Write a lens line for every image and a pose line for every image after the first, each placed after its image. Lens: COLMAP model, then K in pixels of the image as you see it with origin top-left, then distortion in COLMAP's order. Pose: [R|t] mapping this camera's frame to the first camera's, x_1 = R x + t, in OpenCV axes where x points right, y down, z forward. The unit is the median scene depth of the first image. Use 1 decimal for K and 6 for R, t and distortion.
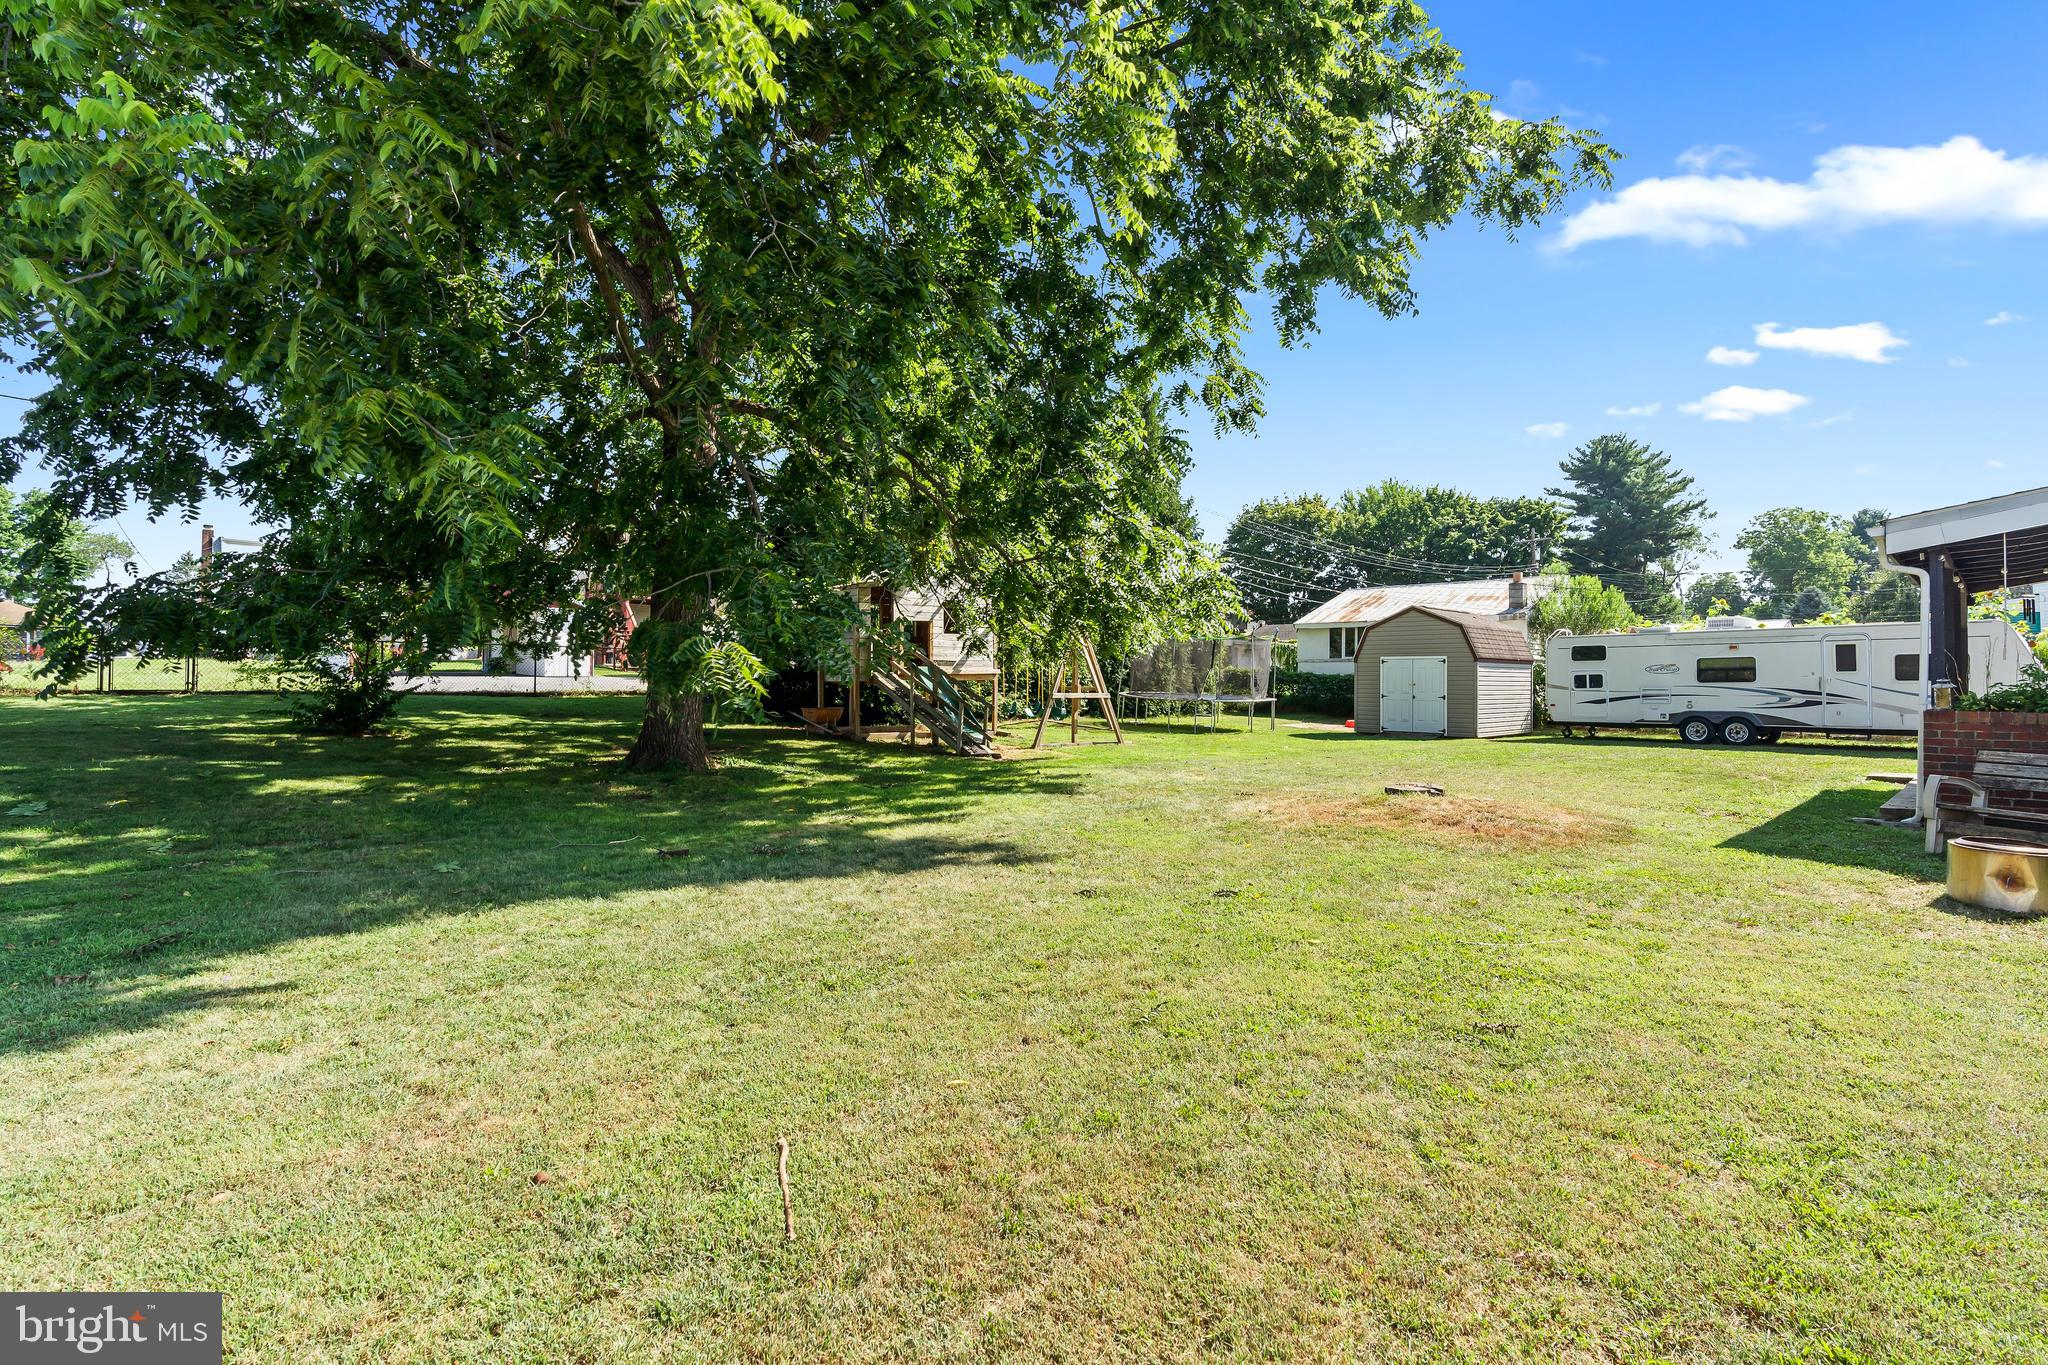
lens RADIAL K [[945.3, 0, 1036.5], [0, 945.3, 681.0], [0, 0, 1]] dist [0.001400, 0.000521]
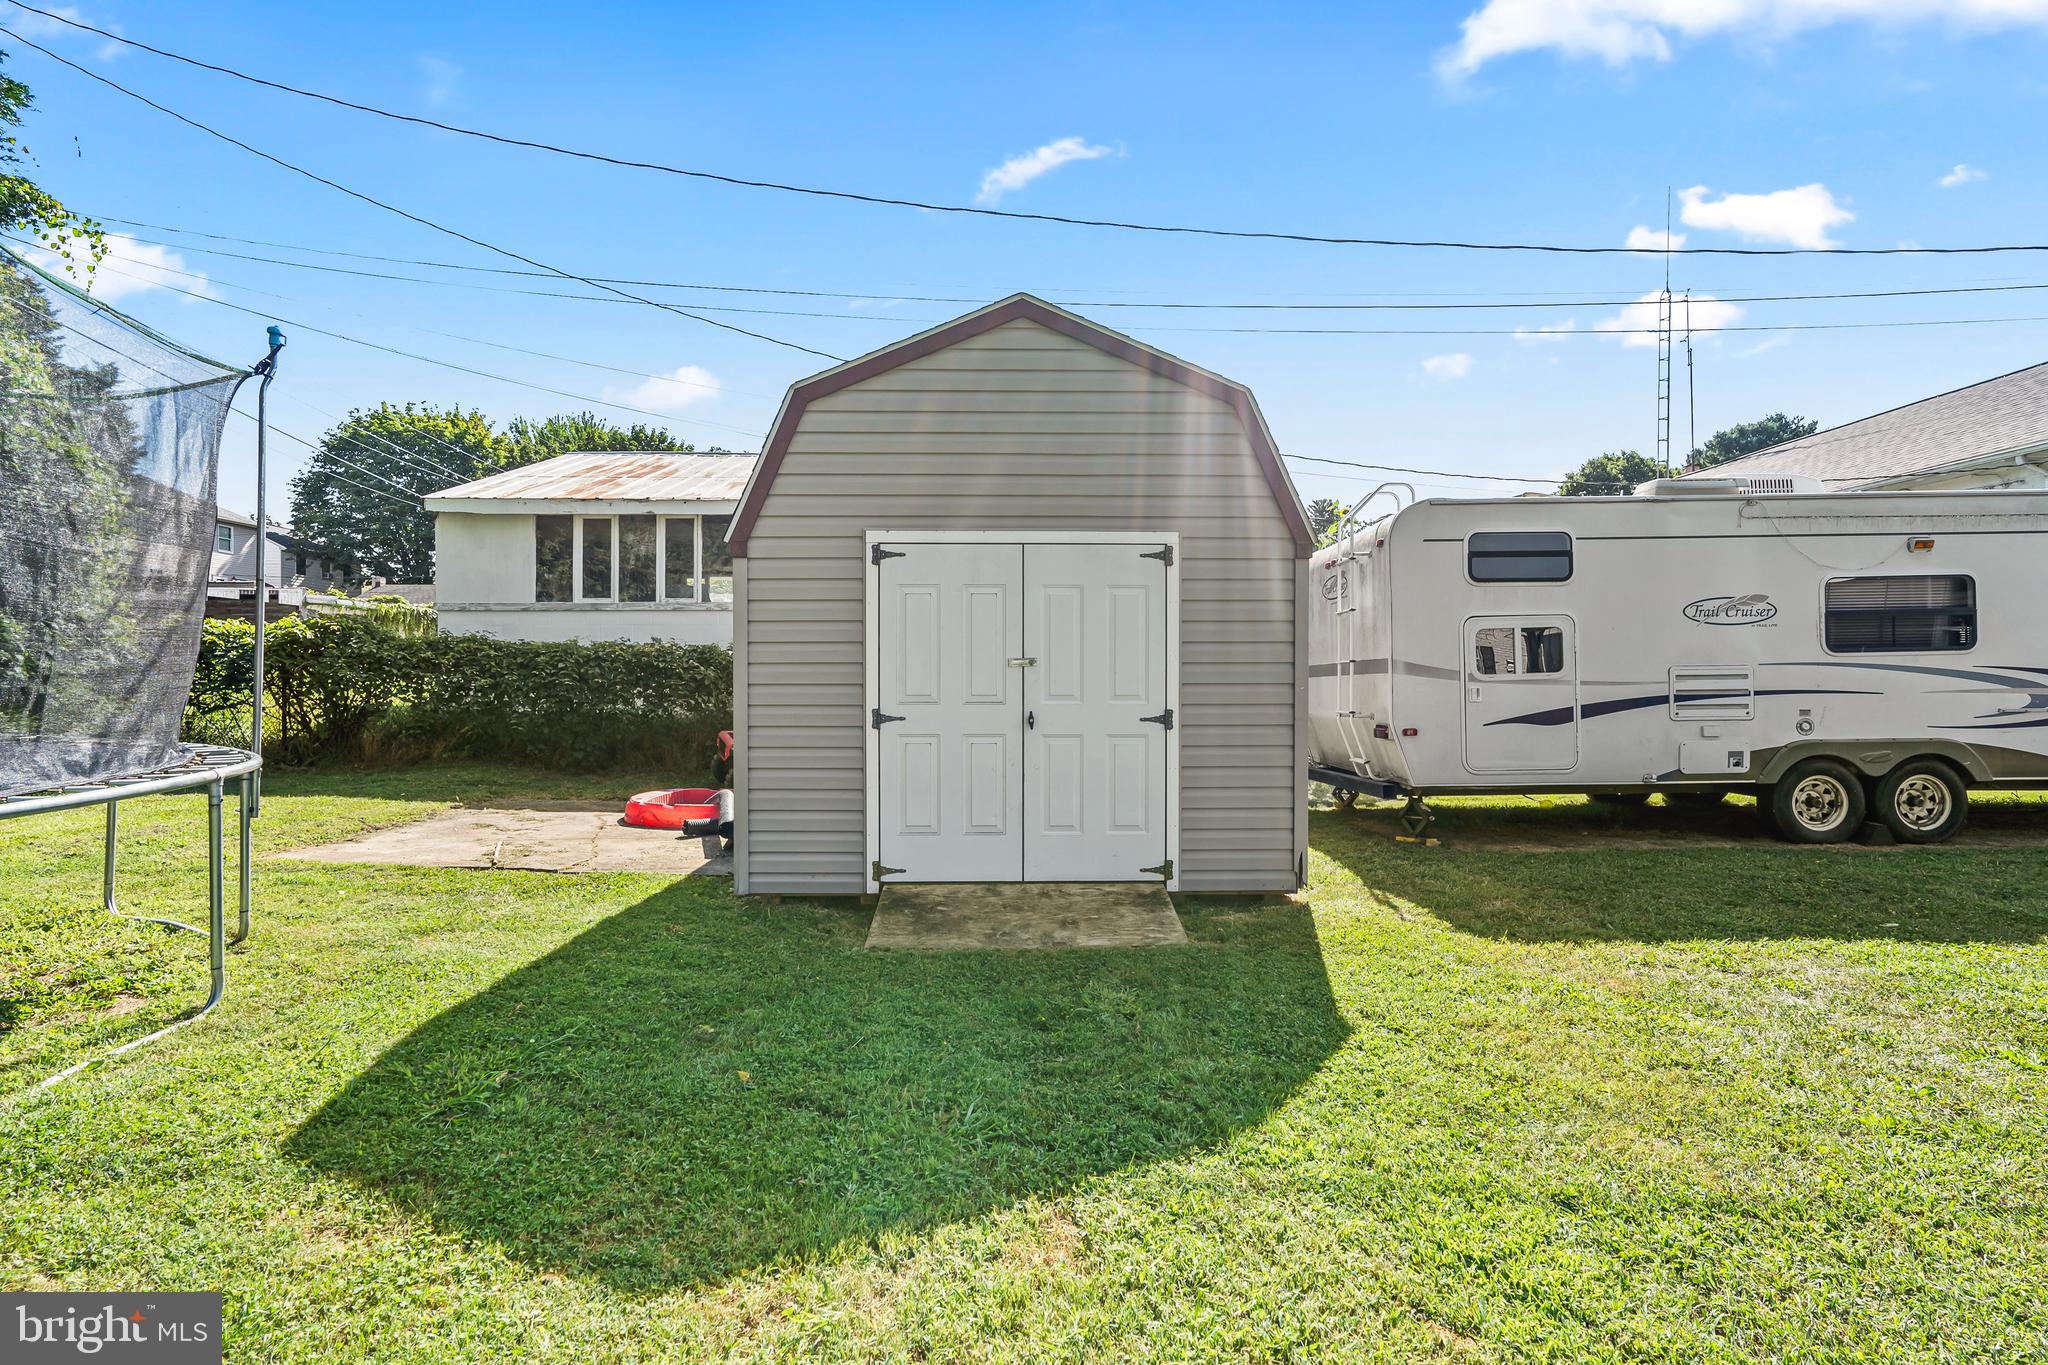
lens RADIAL K [[917.1, 0, 1022.8], [0, 917.1, 687.4], [0, 0, 1]] dist [-0.003854, -0.000641]
pose [[0.676875, -0.013784, 0.735969, 0.275346], [0.006896, 0.999900, 0.012385, 0.007596], [-0.736065, -0.003308, 0.676902, 0.967923]]
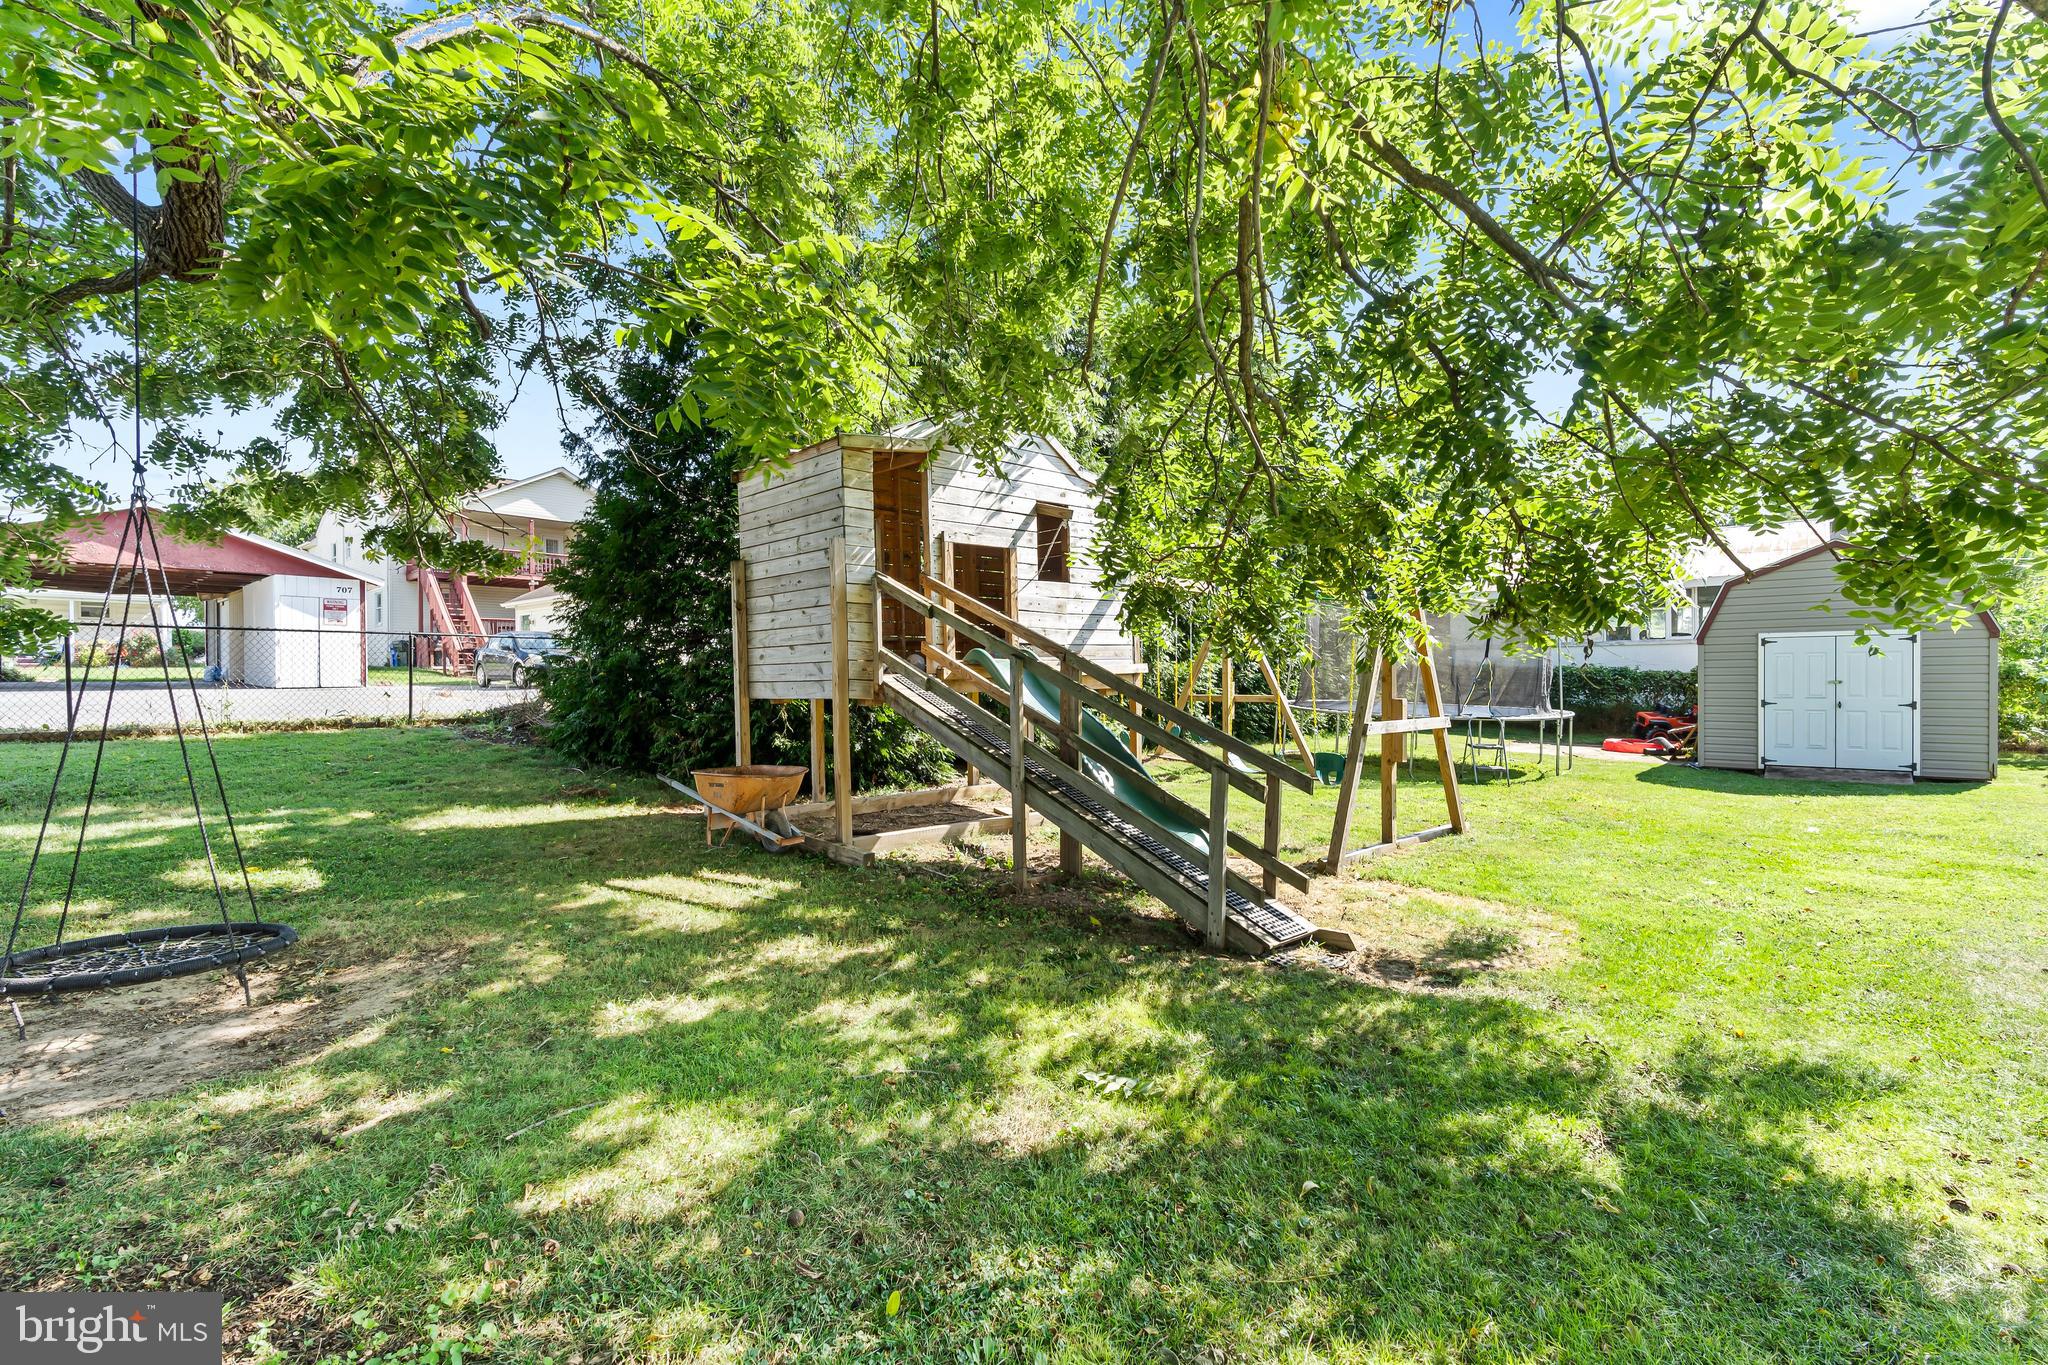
lens RADIAL K [[917.1, 0, 1022.8], [0, 917.1, 687.4], [0, 0, 1]] dist [-0.003854, -0.000641]
pose [[0.999262, -0.013938, 0.035800, -0.112733], [0.013776, 0.999894, 0.004769, -0.002866], [-0.035863, -0.004272, 0.999348, 0.539463]]
